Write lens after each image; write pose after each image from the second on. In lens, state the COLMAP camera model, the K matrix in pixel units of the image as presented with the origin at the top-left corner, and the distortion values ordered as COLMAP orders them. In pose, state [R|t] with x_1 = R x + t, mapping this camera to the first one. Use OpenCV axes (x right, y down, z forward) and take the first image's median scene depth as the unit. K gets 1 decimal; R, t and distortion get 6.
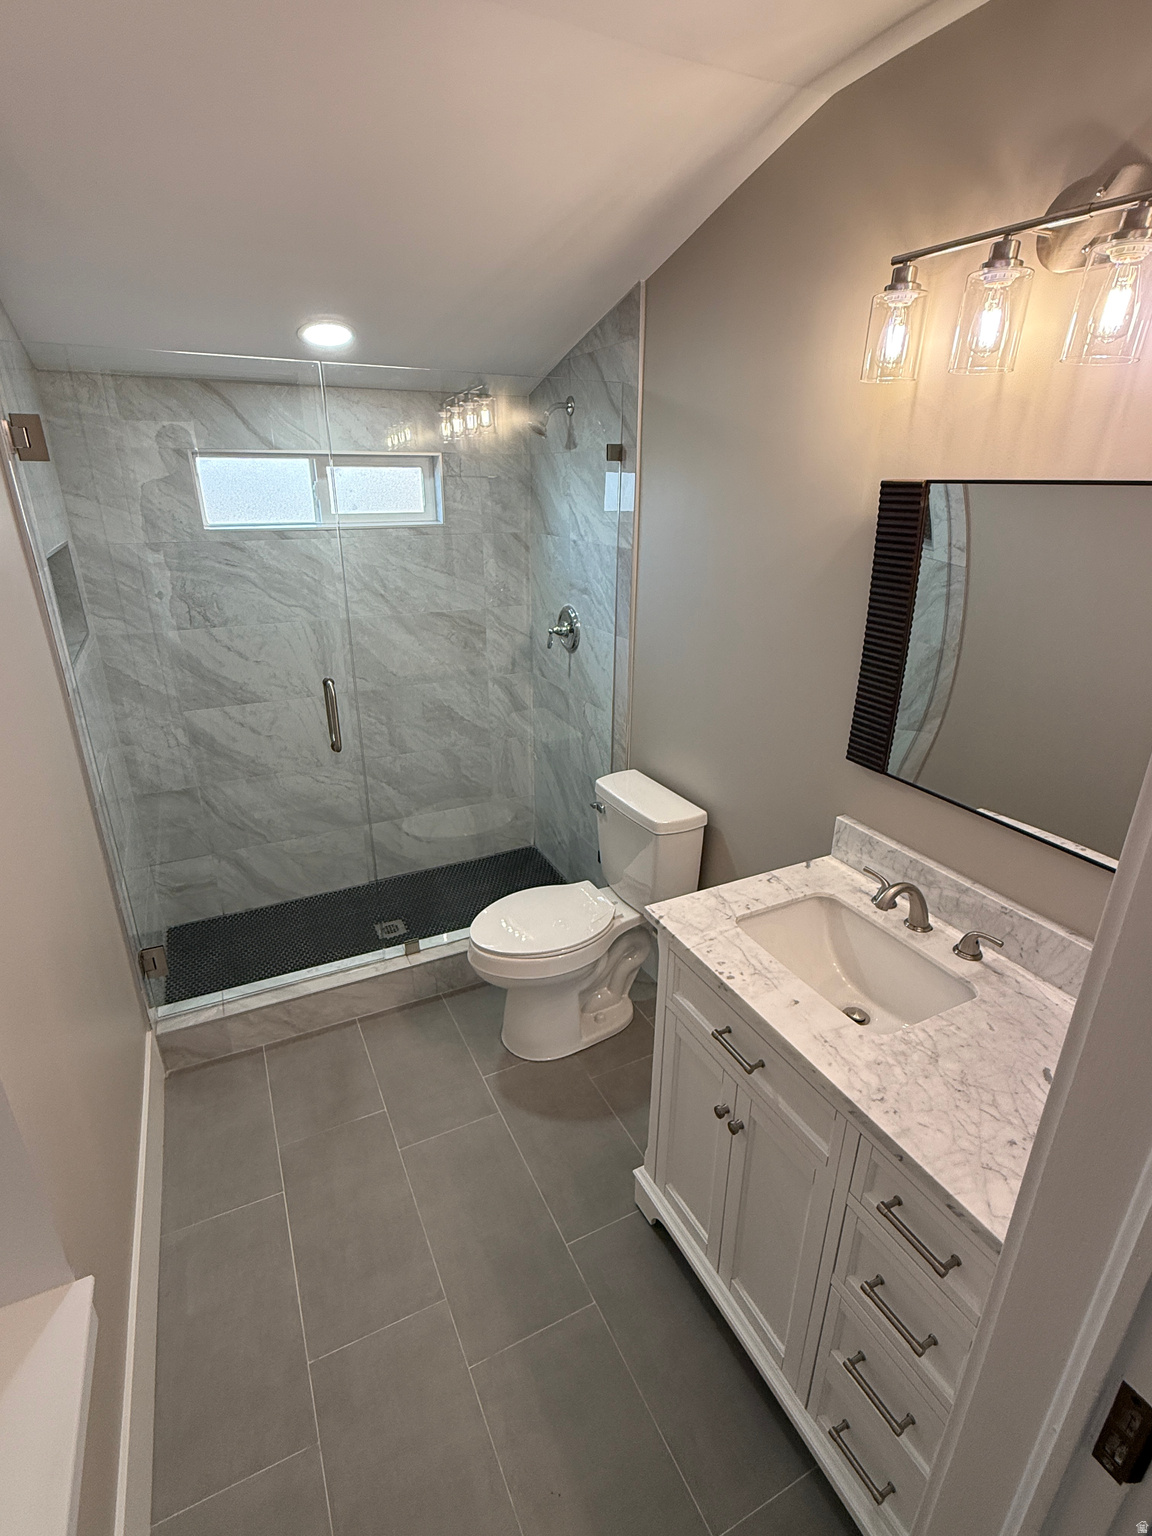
lens RADIAL K [[735.9, 0, 575.6], [0, 735.9, 767.5], [0, 0, 1]] dist [0.004217, -0.001404]
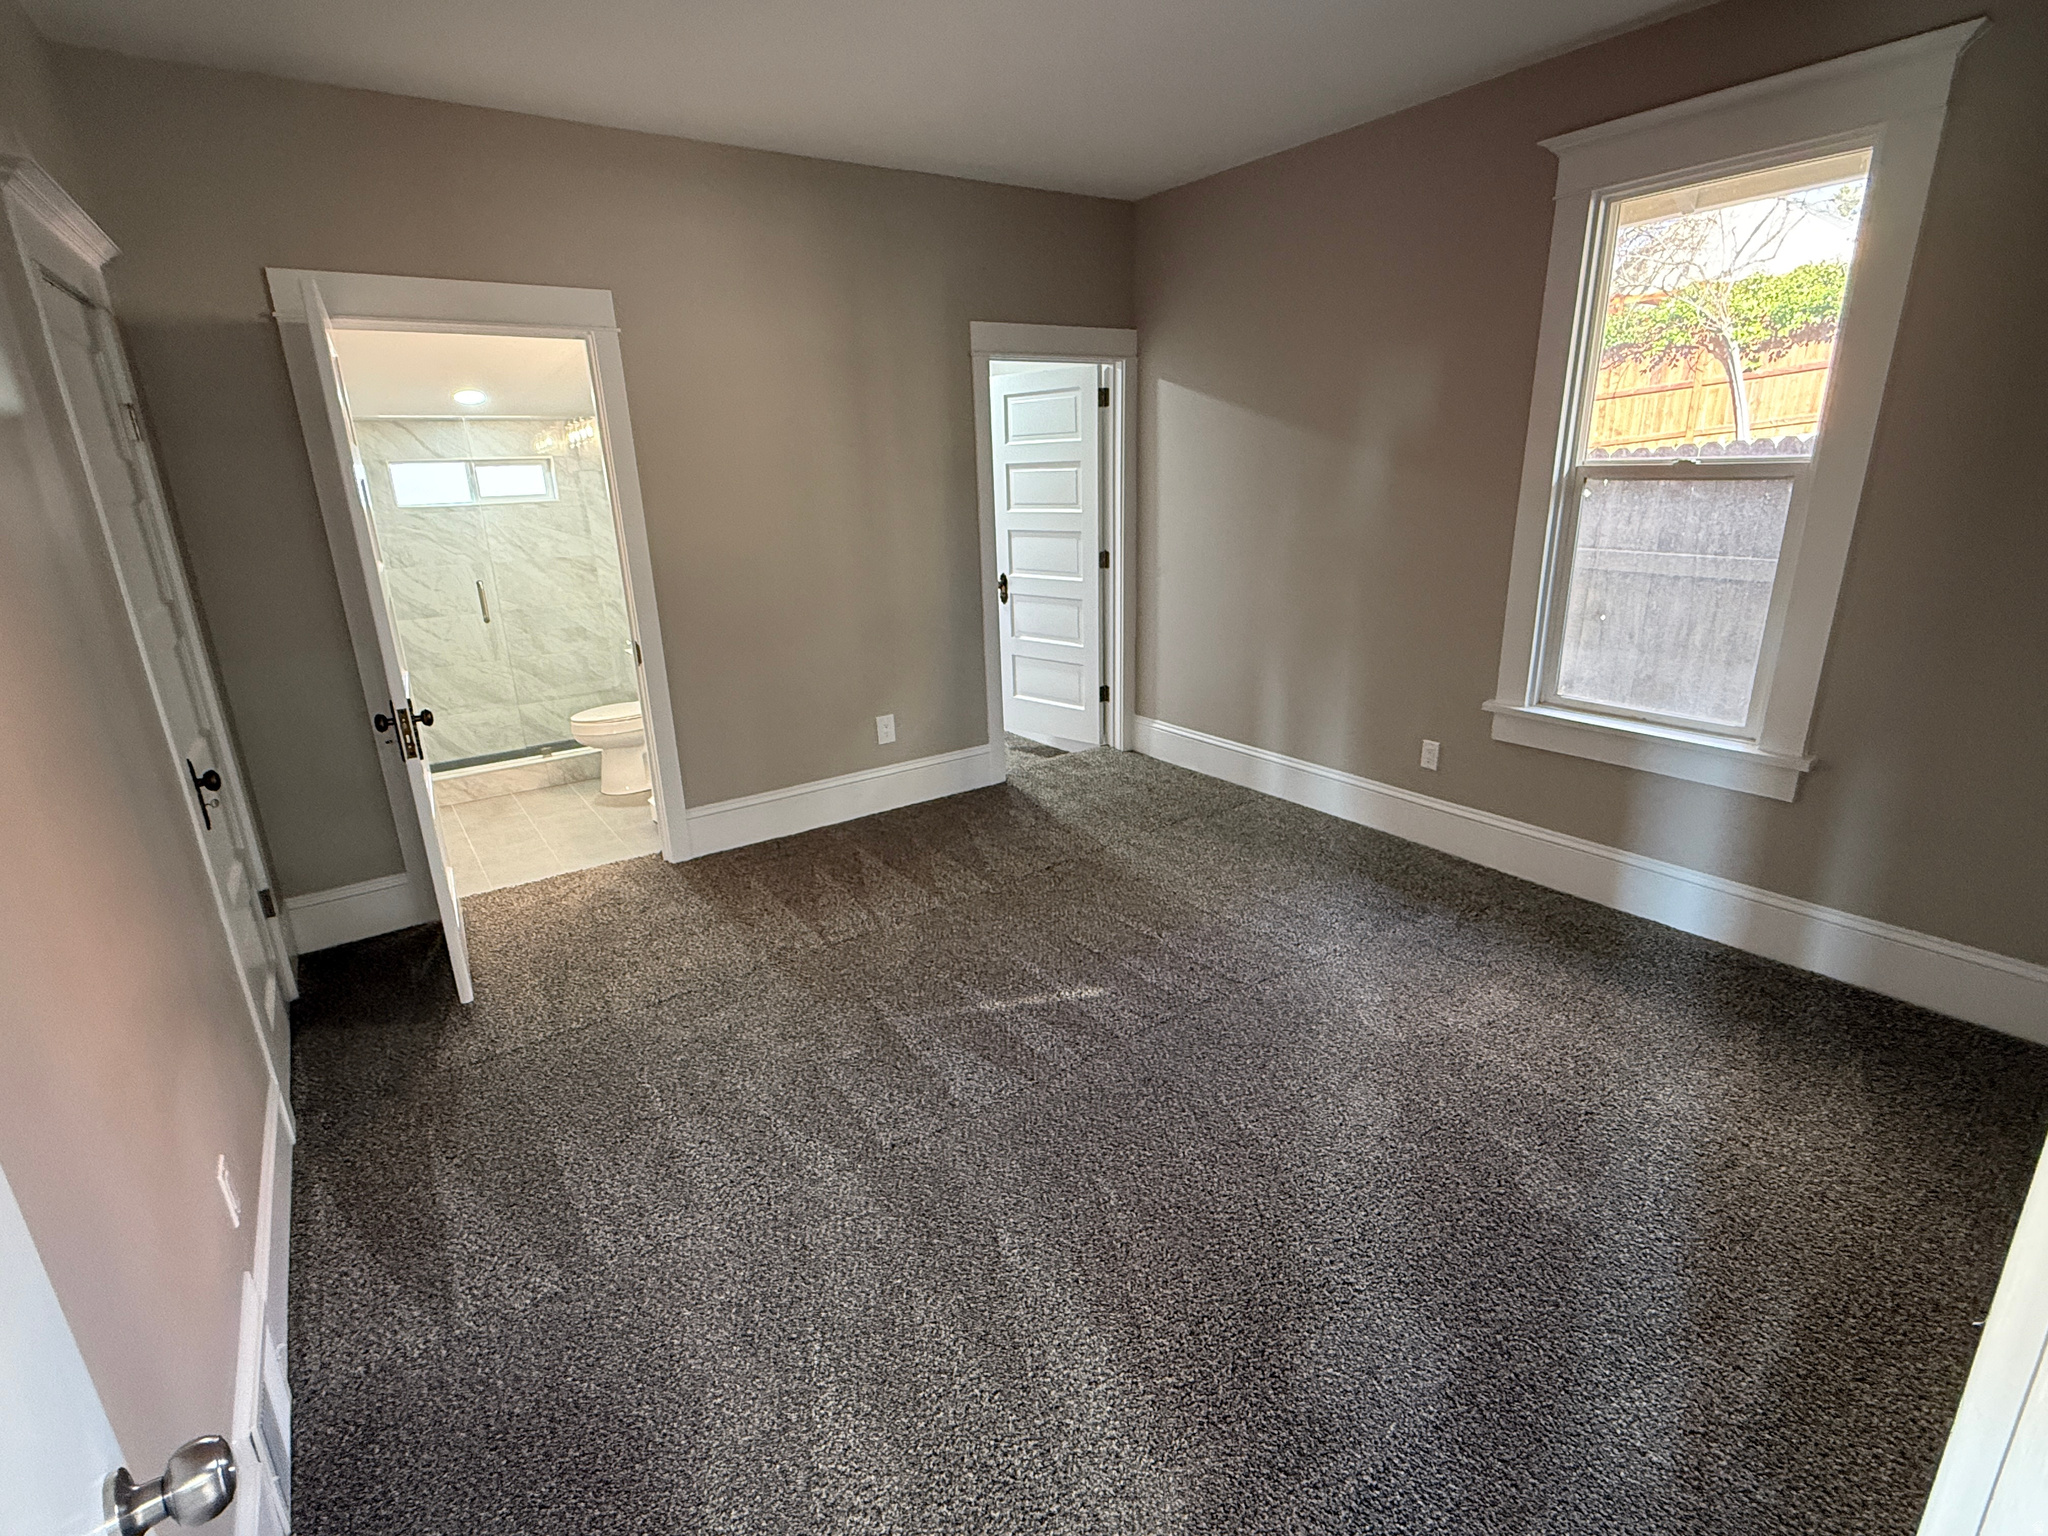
lens RADIAL K [[981.2, 0, 1023.8], [0, 981.2, 769.0], [0, 0, 1]] dist [0.004217, -0.001404]
pose [[0.987265, -0.078273, 0.138492, 0.486952], [0.088860, 0.993440, -0.071976, 0.501029], [-0.131950, 0.083366, 0.987745, -1.209095]]
